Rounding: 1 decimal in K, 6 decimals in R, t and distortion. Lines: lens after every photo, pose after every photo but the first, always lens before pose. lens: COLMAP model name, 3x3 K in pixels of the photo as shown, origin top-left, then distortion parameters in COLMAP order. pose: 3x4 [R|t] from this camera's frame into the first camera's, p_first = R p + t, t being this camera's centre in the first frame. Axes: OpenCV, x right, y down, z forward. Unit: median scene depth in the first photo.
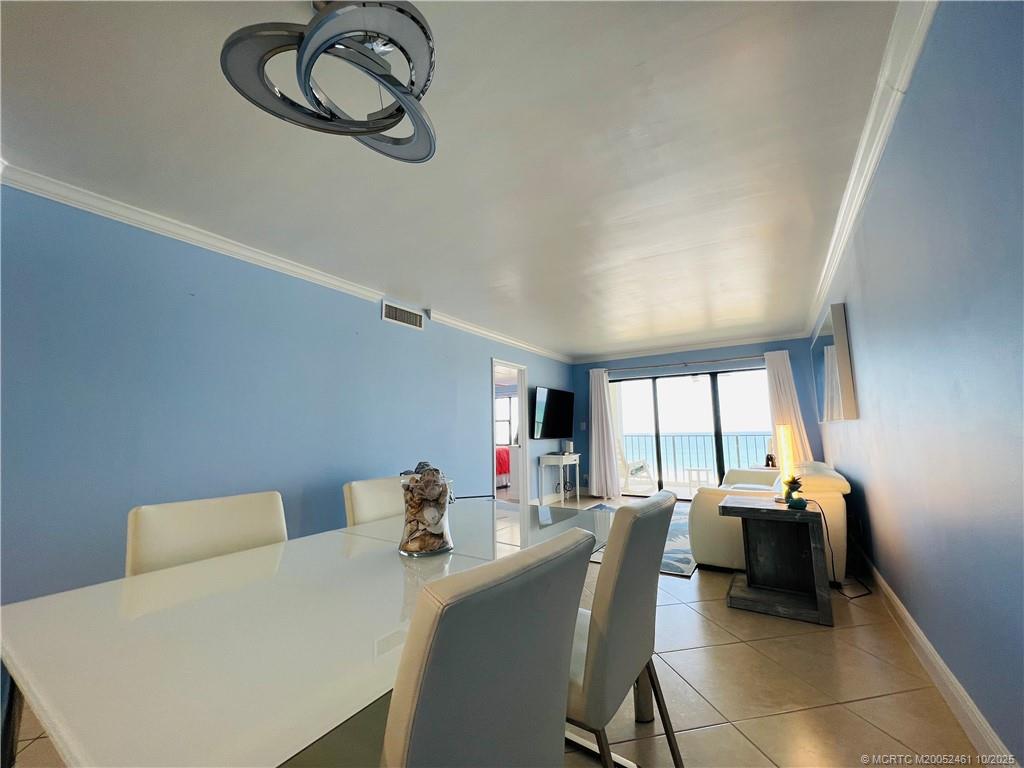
lens RADIAL K [[416.5, 0, 512.0], [0, 416.5, 384.0], [0, 0, 1]] dist [0.002887, 0.000236]
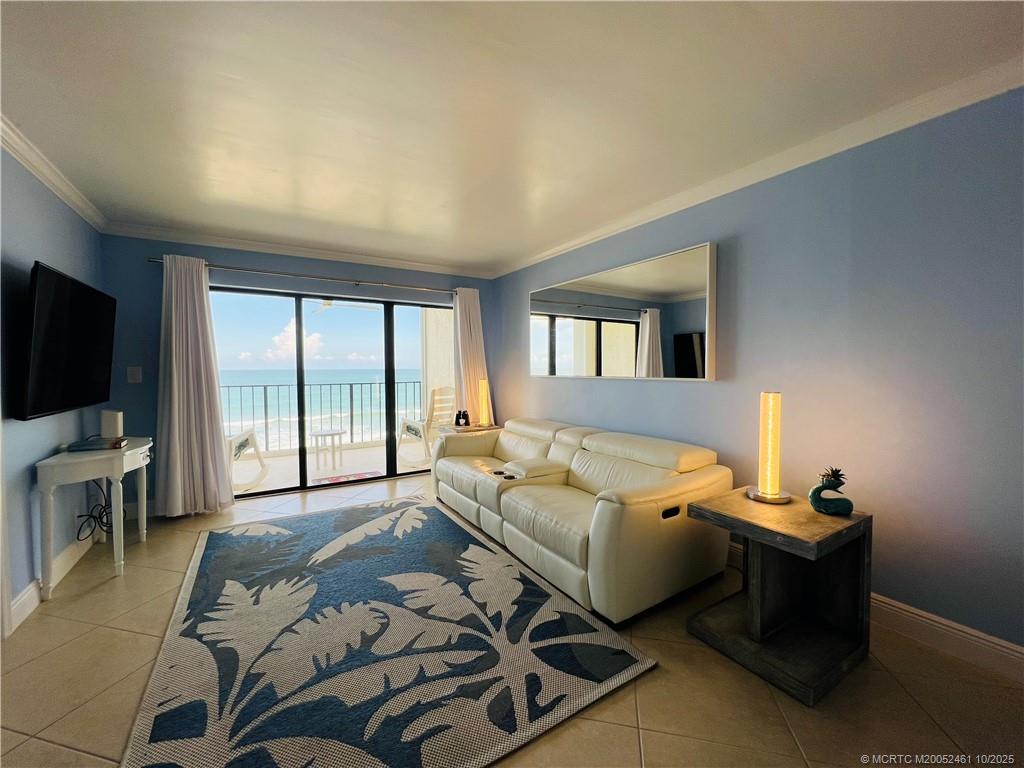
lens RADIAL K [[425.4, 0, 512.0], [0, 425.4, 384.0], [0, 0, 1]] dist [0.000795, 0.000128]
pose [[0.393452, -0.040809, 0.918439, -0.106029], [-0.122308, 0.987811, 0.096287, 0.014713], [-0.911173, -0.150216, 0.383665, 0.465789]]
